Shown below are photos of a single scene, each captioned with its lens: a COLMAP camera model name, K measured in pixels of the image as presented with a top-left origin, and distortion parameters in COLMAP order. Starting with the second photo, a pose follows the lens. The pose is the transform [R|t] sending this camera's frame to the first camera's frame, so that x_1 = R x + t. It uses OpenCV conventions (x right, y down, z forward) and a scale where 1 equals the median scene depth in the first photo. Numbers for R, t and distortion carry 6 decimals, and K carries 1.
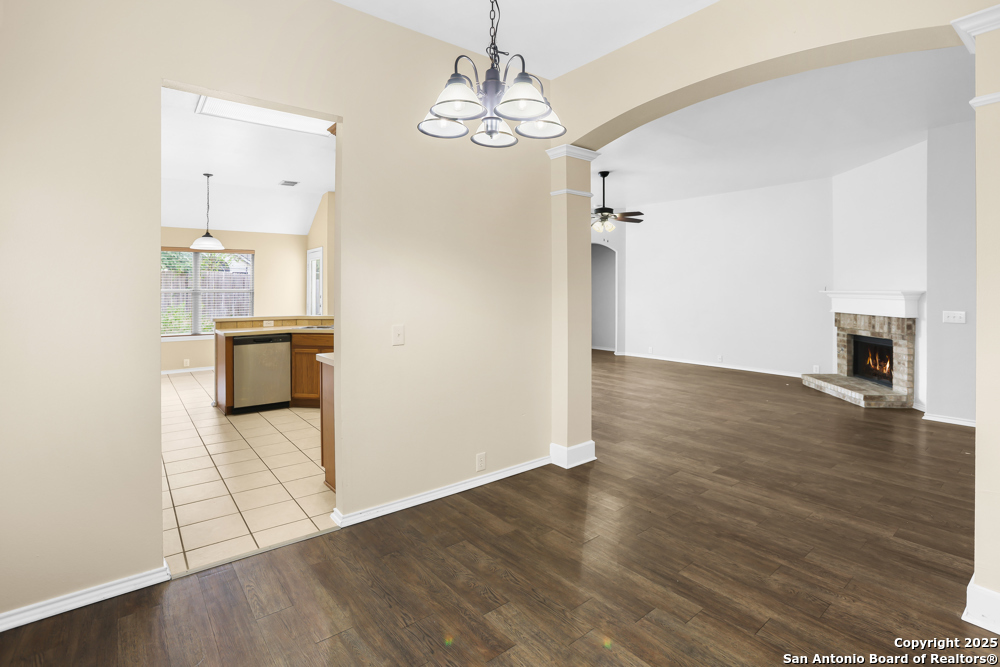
lens RADIAL K [[482.8, 0, 502.5], [0, 482.8, 294.4], [0, 0, 1]] dist [-0.071649, 0.029757]
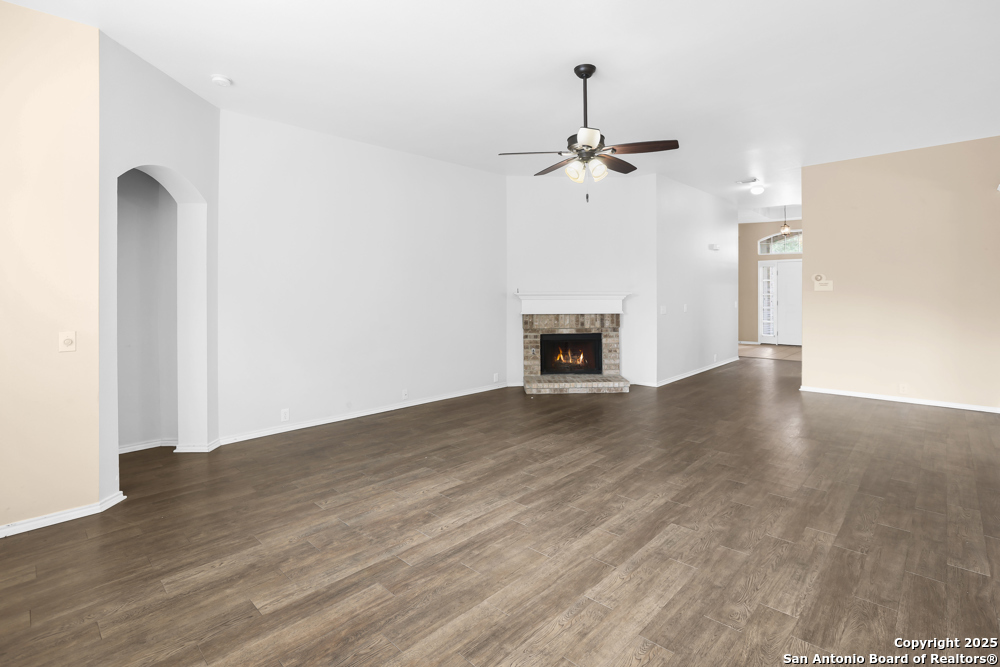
lens RADIAL K [[488.3, 0, 504.6], [0, 488.3, 297.2], [0, 0, 1]] dist [-0.075736, 0.031412]
pose [[-0.145237, -0.012936, 0.989312, -0.342744], [0.015171, 0.999768, 0.015300, -0.016407], [-0.989281, 0.017231, -0.145007, 1.371451]]
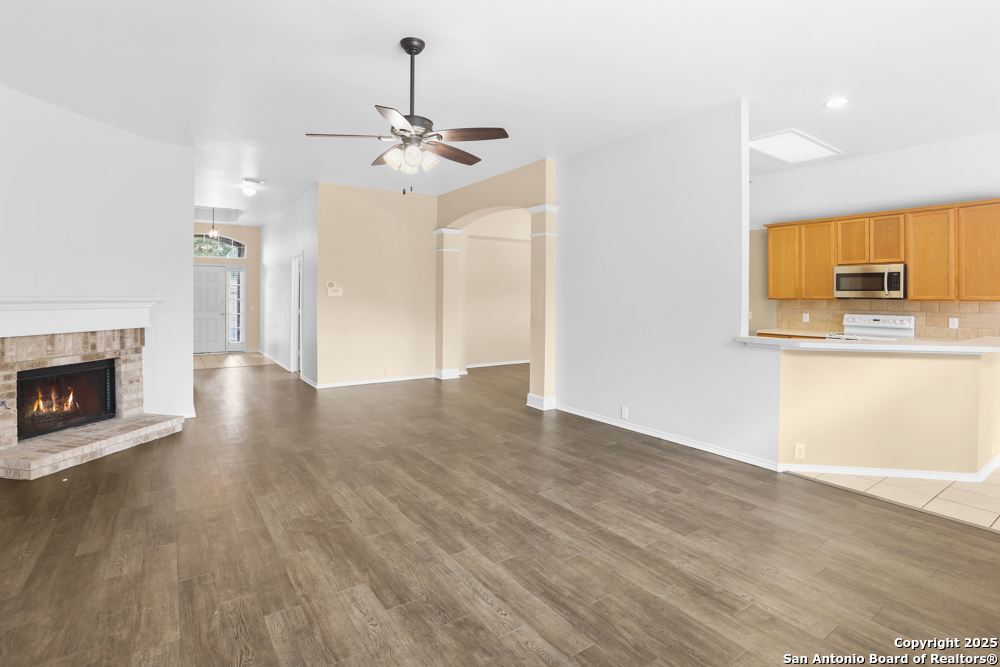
lens RADIAL K [[488.3, 0, 504.6], [0, 488.3, 297.2], [0, 0, 1]] dist [-0.075736, 0.031412]
pose [[-0.998023, -0.004092, 0.062718, 0.108203], [-0.003324, 0.999918, 0.012340, -0.019702], [-0.062764, 0.012107, -0.997955, 1.712604]]
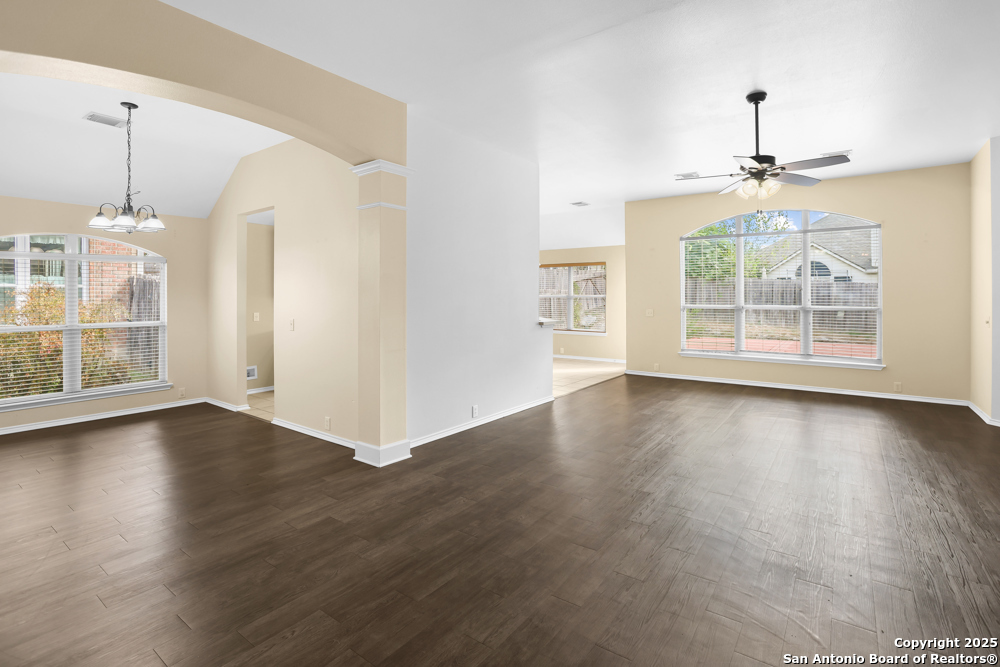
lens RADIAL K [[488.3, 0, 504.6], [0, 488.3, 297.2], [0, 0, 1]] dist [-0.075736, 0.031412]
pose [[0.261283, 0.005129, -0.965249, 0.806315], [-0.009395, 0.999952, 0.002770, -0.010135], [0.965217, 0.008344, 0.261319, 0.647731]]
